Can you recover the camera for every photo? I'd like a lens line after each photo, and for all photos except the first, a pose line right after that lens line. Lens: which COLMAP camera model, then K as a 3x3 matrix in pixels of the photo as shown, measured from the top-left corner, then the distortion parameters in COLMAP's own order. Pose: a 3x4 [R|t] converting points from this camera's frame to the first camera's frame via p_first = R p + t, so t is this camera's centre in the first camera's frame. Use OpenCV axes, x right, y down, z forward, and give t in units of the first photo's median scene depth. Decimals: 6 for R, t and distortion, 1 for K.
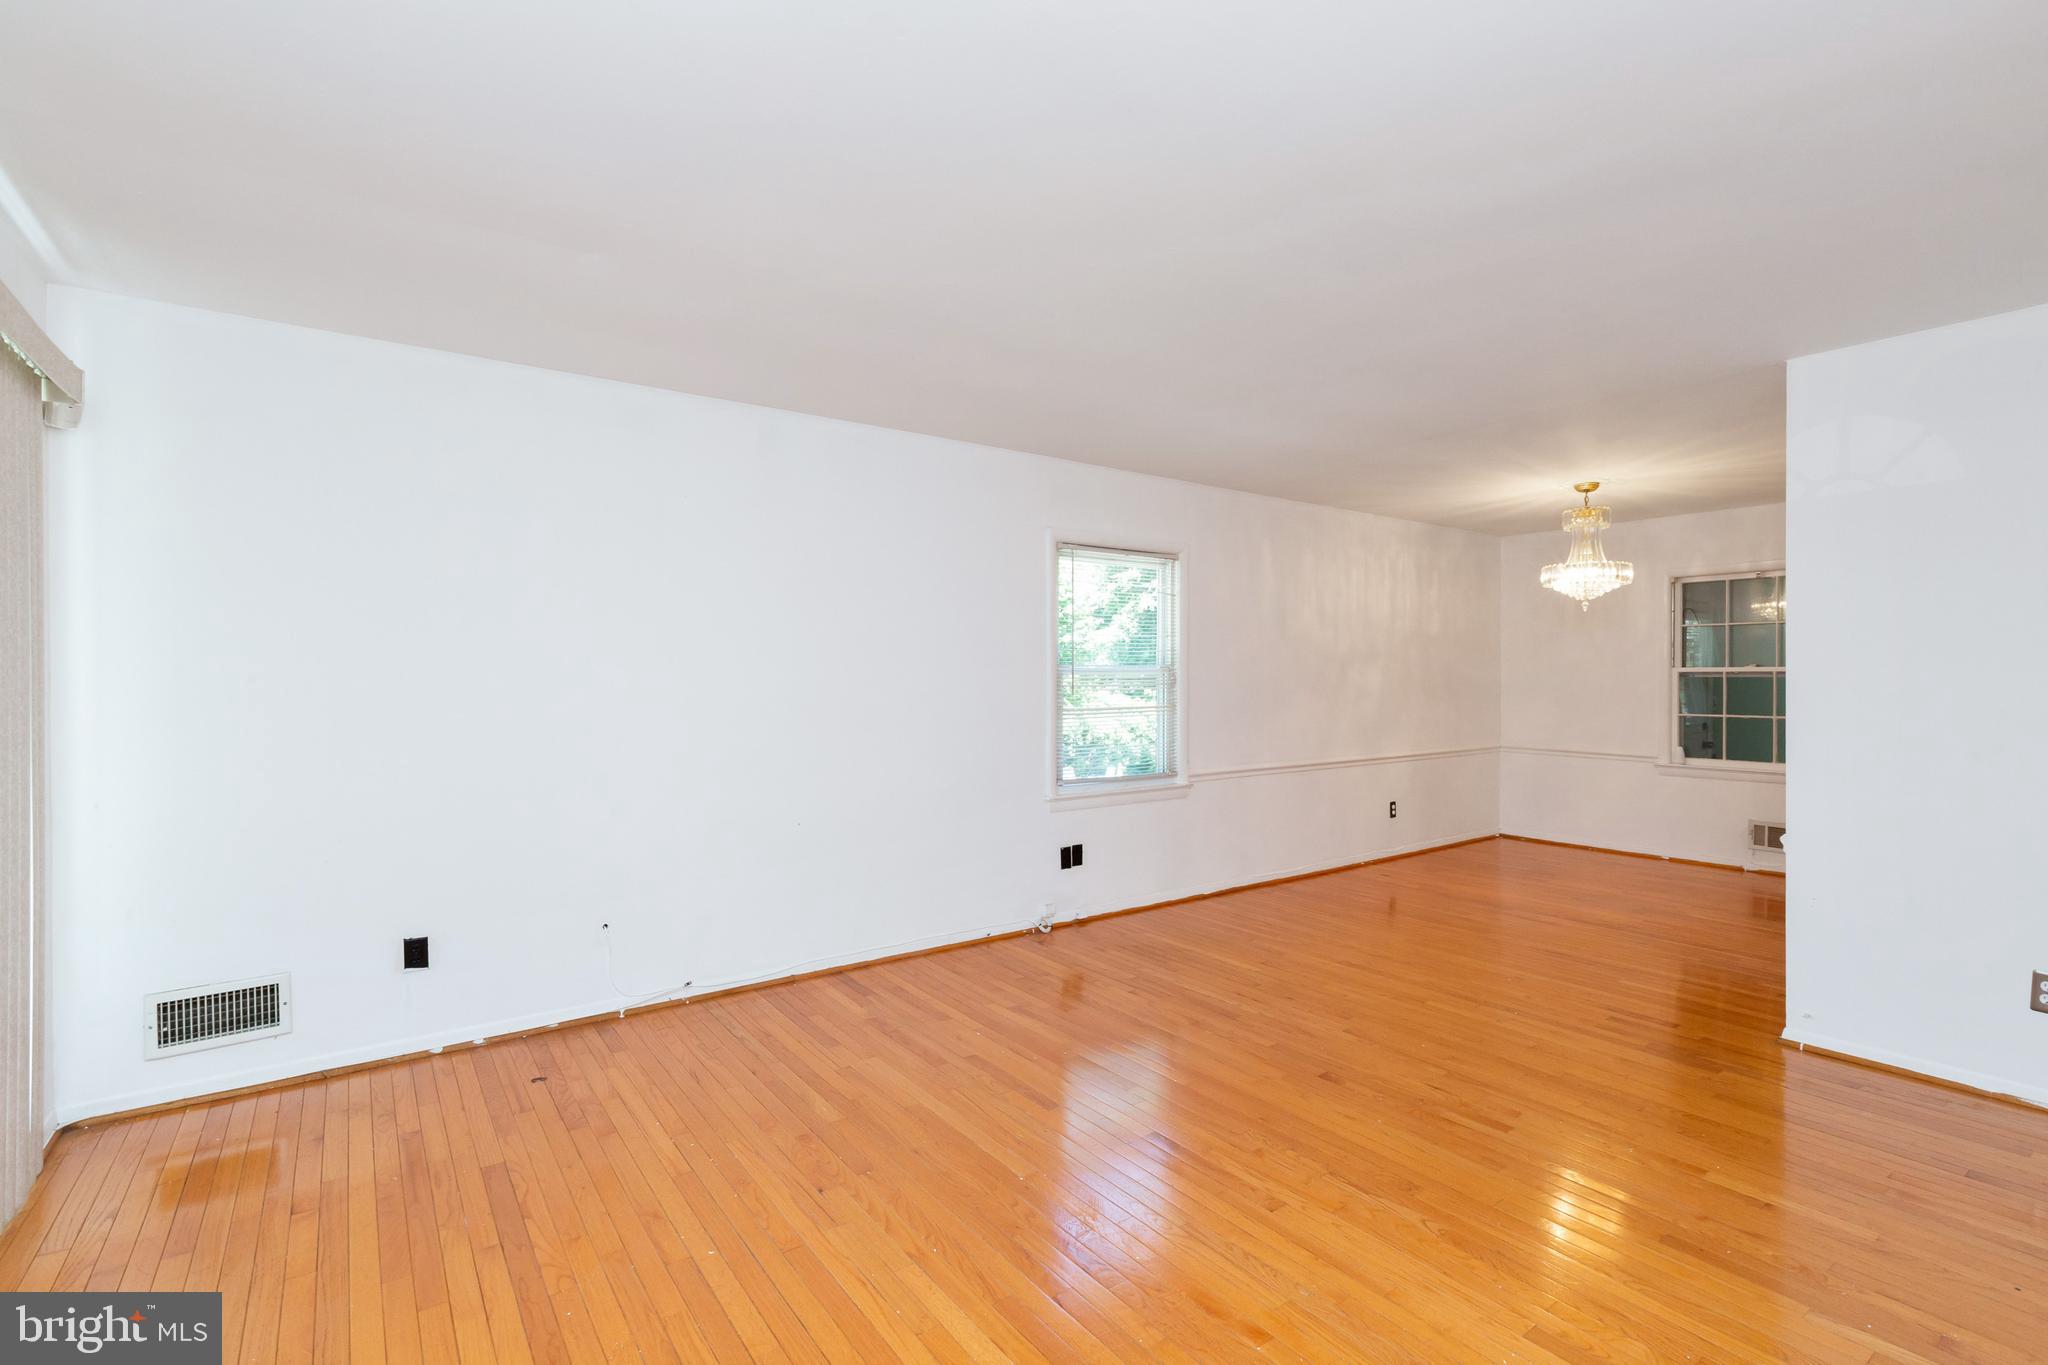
lens RADIAL K [[918.8, 0, 1023.8], [0, 918.8, 681.4], [0, 0, 1]] dist [-0.000999, 0.000822]
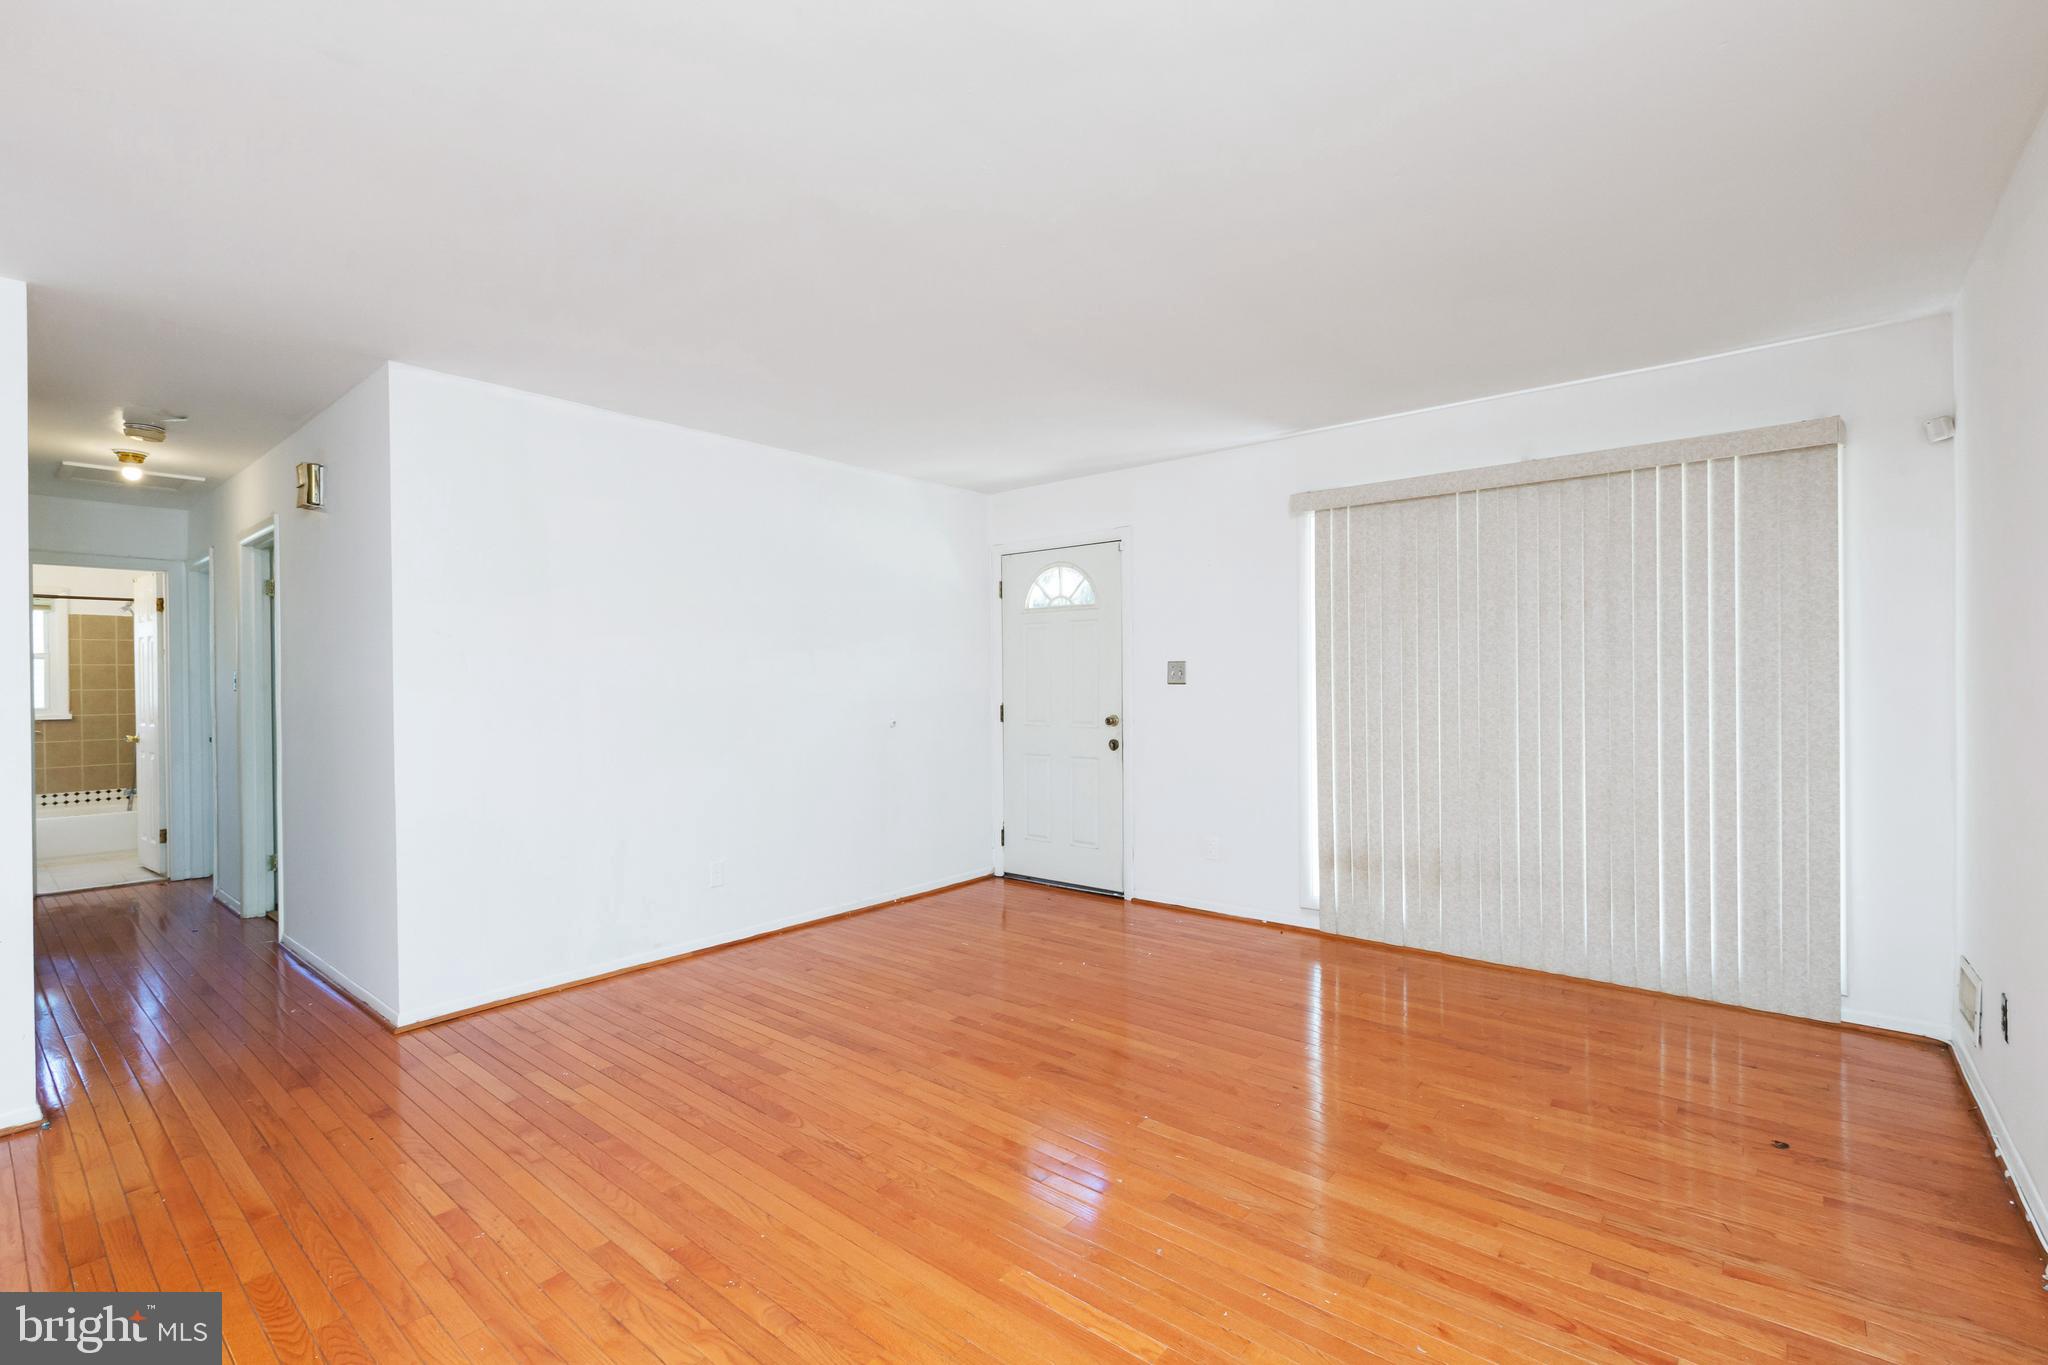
lens RADIAL K [[918.8, 0, 1019.5], [0, 918.8, 681.7], [0, 0, 1]] dist [-0.000999, 0.000822]
pose [[-0.970587, 0.014469, -0.240314, 0.157794], [0.012943, 0.999885, 0.007925, 0.001974], [0.240401, 0.004582, -0.970663, 0.795403]]
